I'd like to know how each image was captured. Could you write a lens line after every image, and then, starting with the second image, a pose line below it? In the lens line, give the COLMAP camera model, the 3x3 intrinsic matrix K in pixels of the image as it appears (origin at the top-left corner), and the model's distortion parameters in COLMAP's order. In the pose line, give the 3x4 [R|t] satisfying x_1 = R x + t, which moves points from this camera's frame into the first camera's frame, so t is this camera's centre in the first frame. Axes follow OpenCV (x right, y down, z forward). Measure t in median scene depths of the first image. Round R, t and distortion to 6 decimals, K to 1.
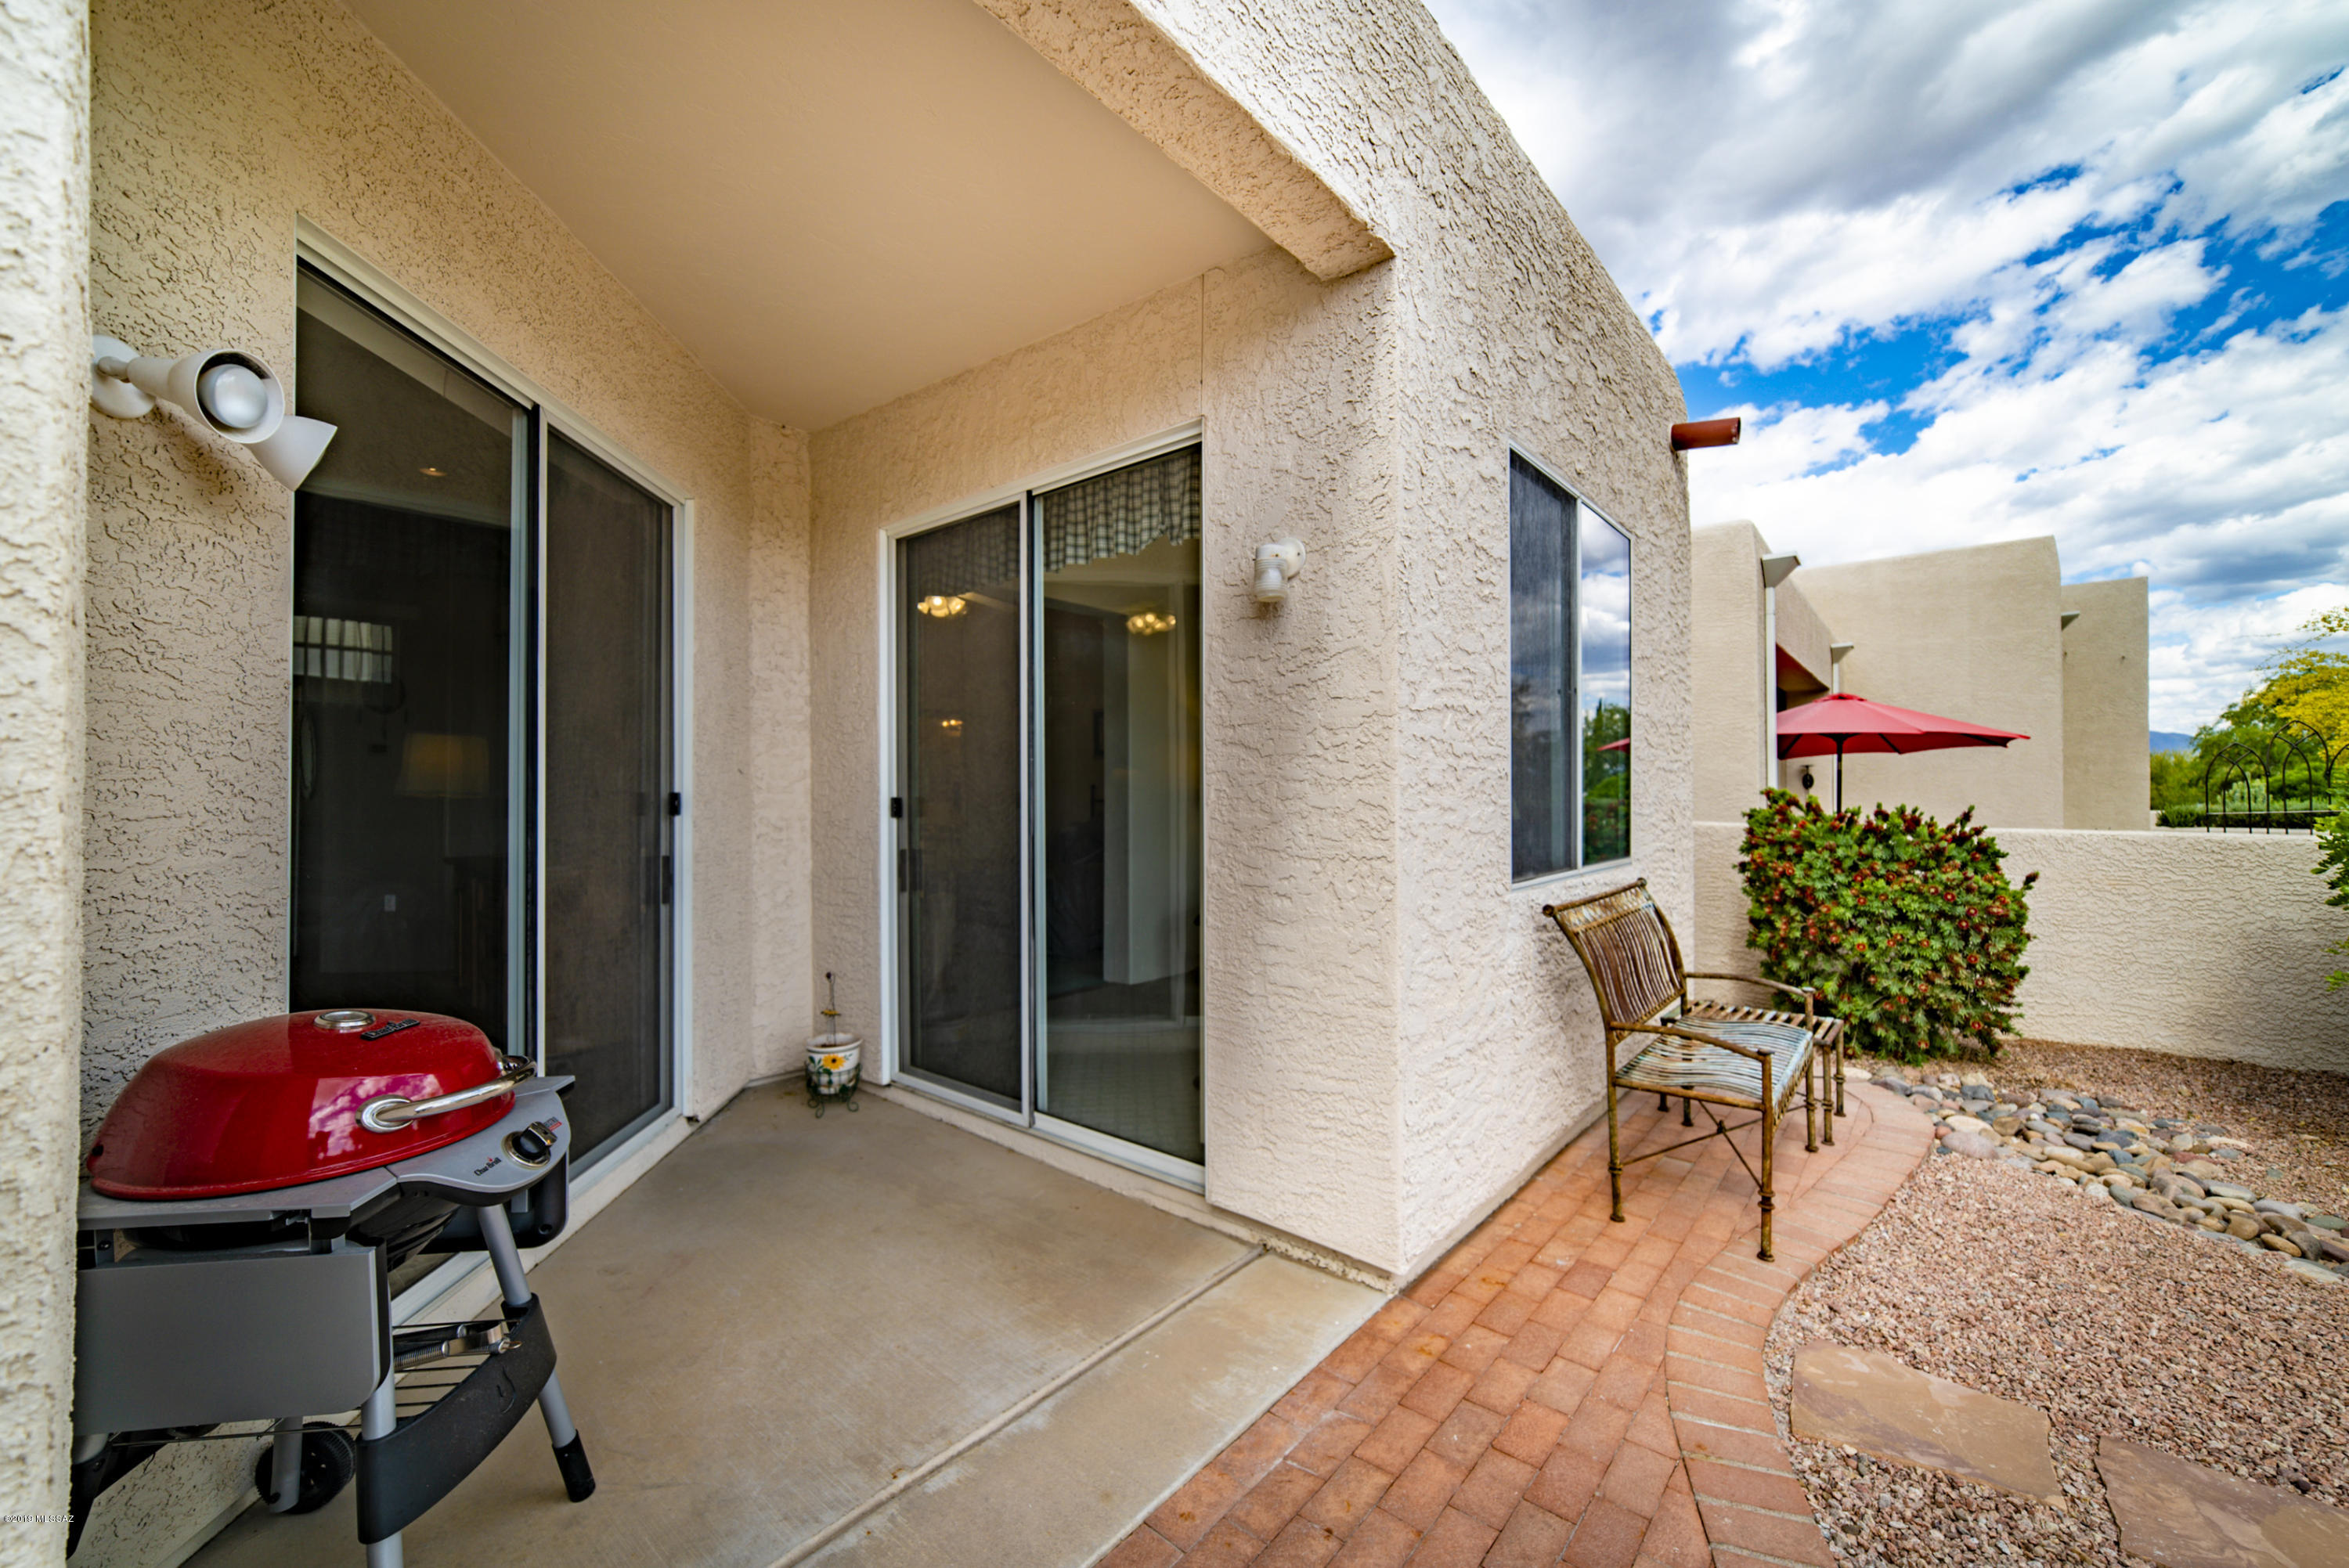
lens RADIAL K [[924.7, 0, 1172.5], [0, 924.7, 782.6], [0, 0, 1]] dist [-0.010777, 0.005618]
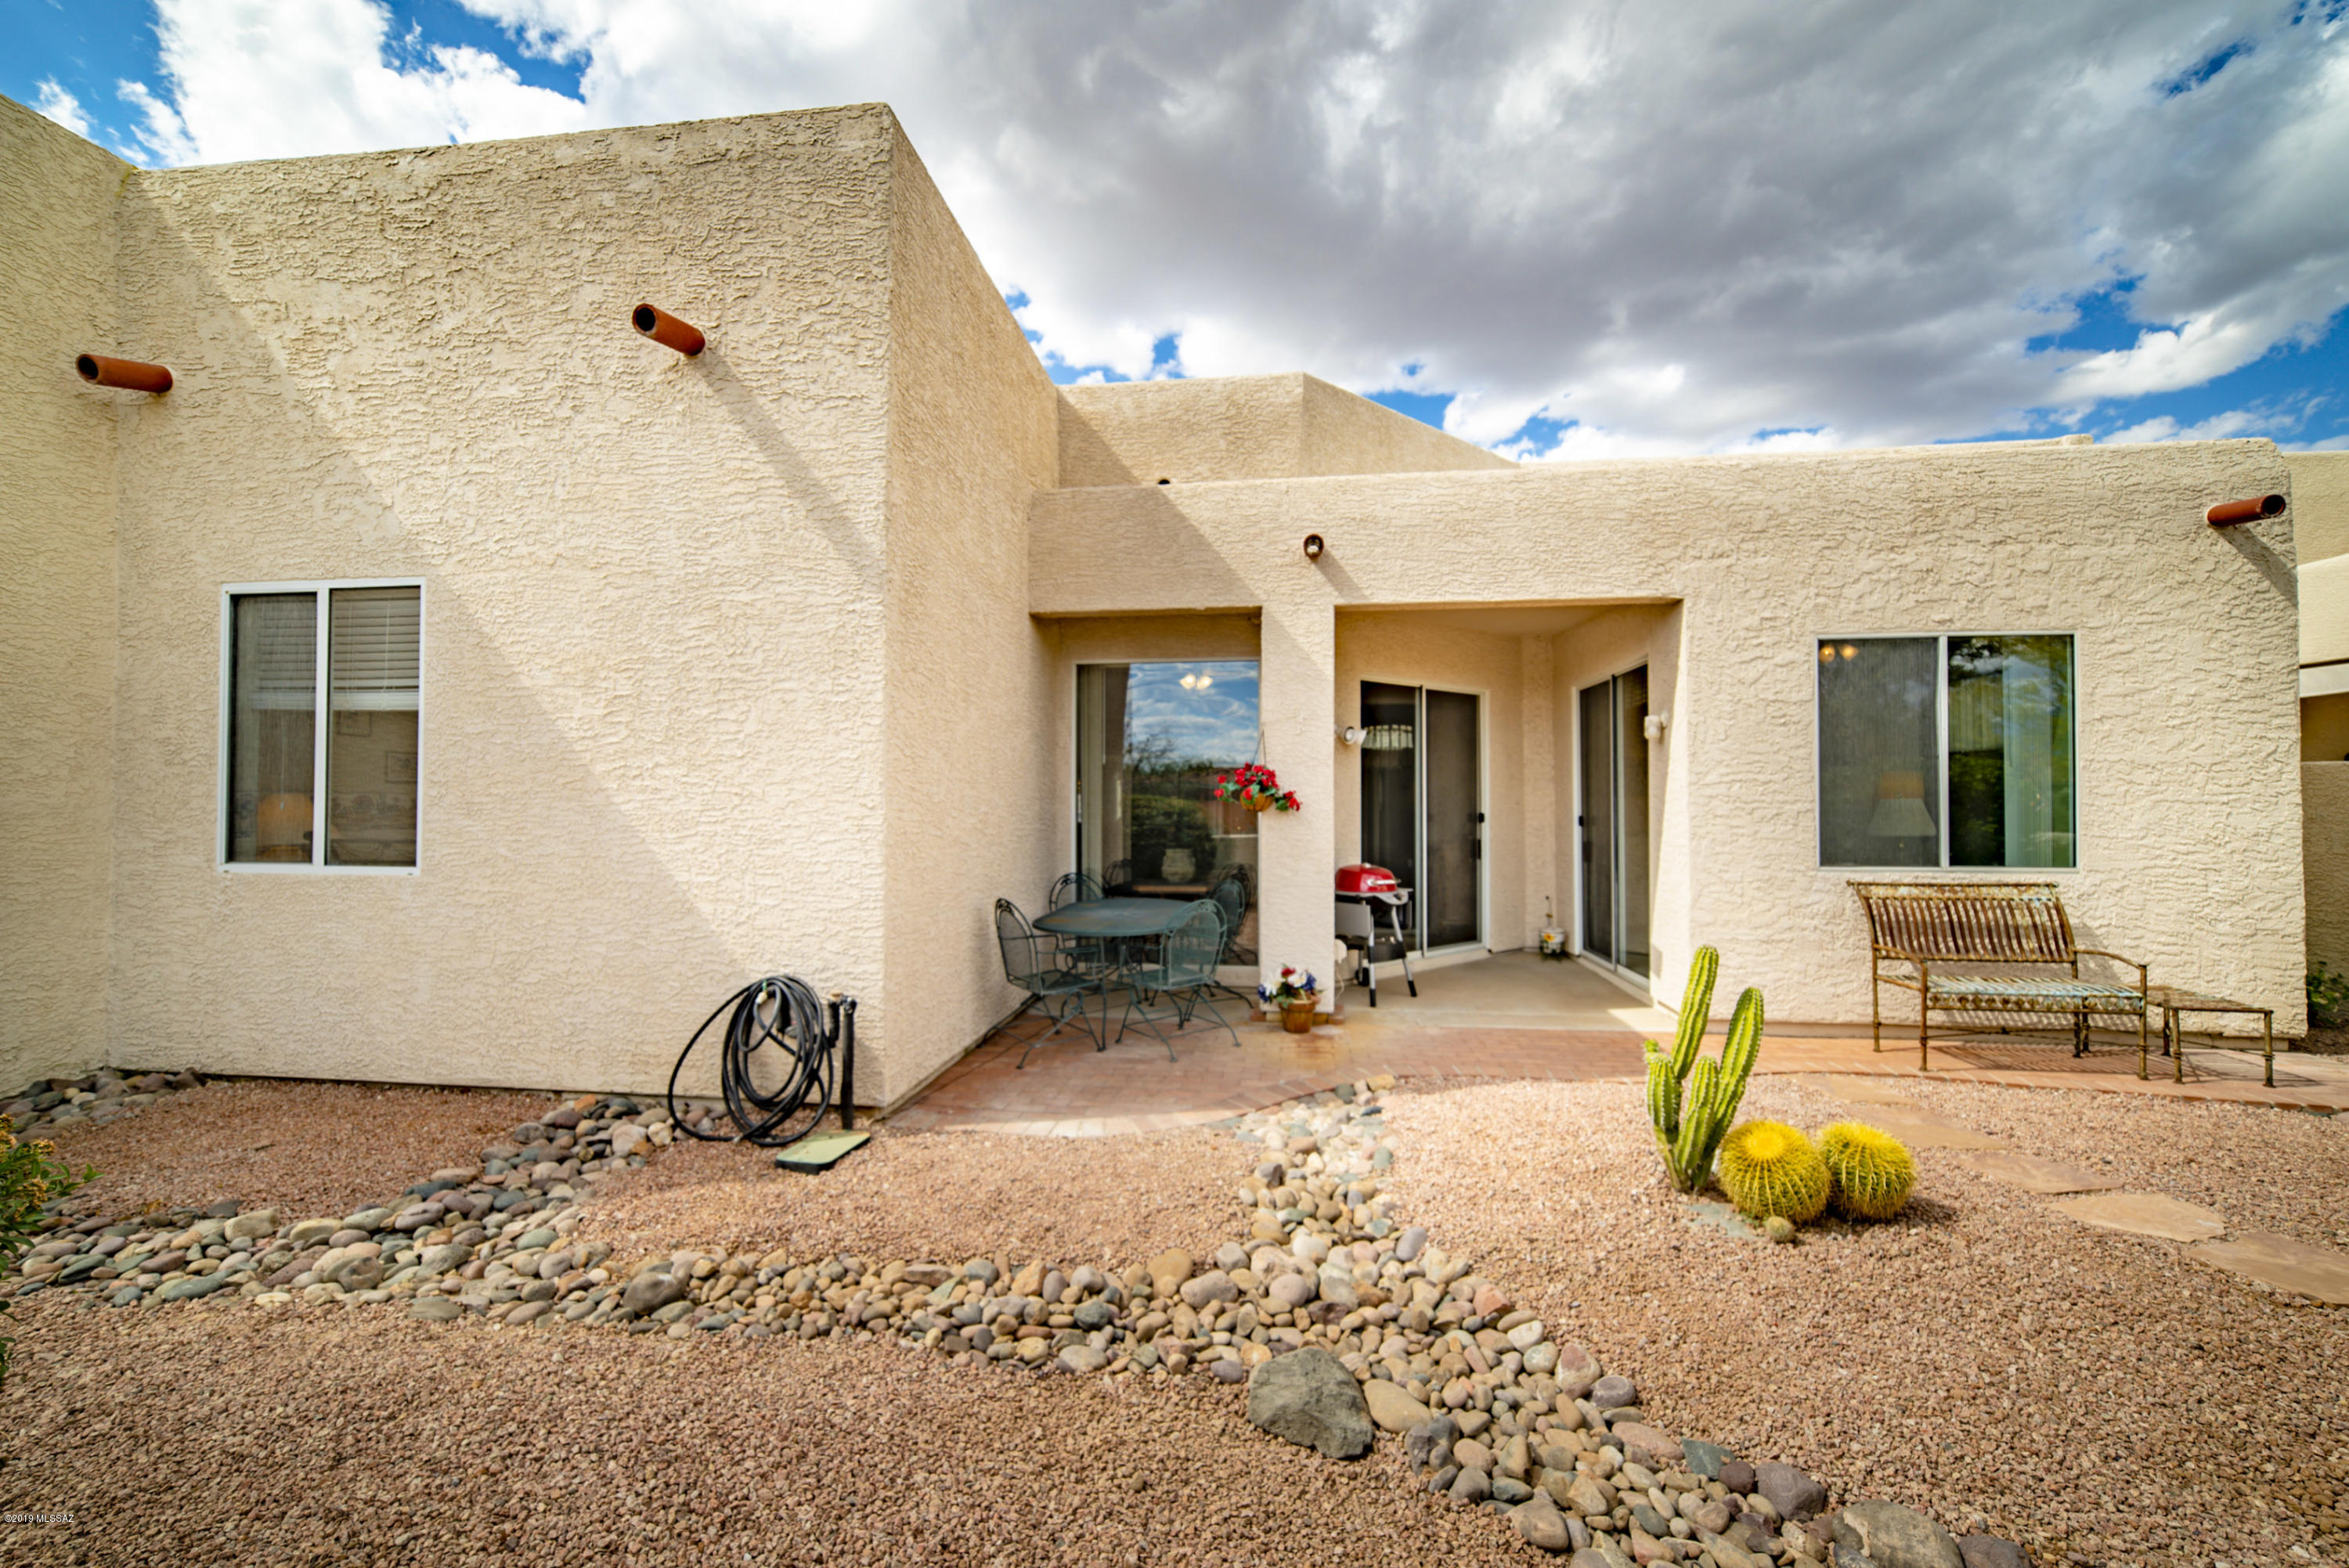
lens RADIAL K [[924.7, 0, 1176.0], [0, 924.7, 787.0], [0, 0, 1]] dist [-0.010777, 0.005618]
pose [[0.551590, -0.006766, -0.834088, 0.853469], [0.000921, 0.999971, -0.007503, -0.031438], [0.834115, 0.003370, 0.551580, -0.822363]]
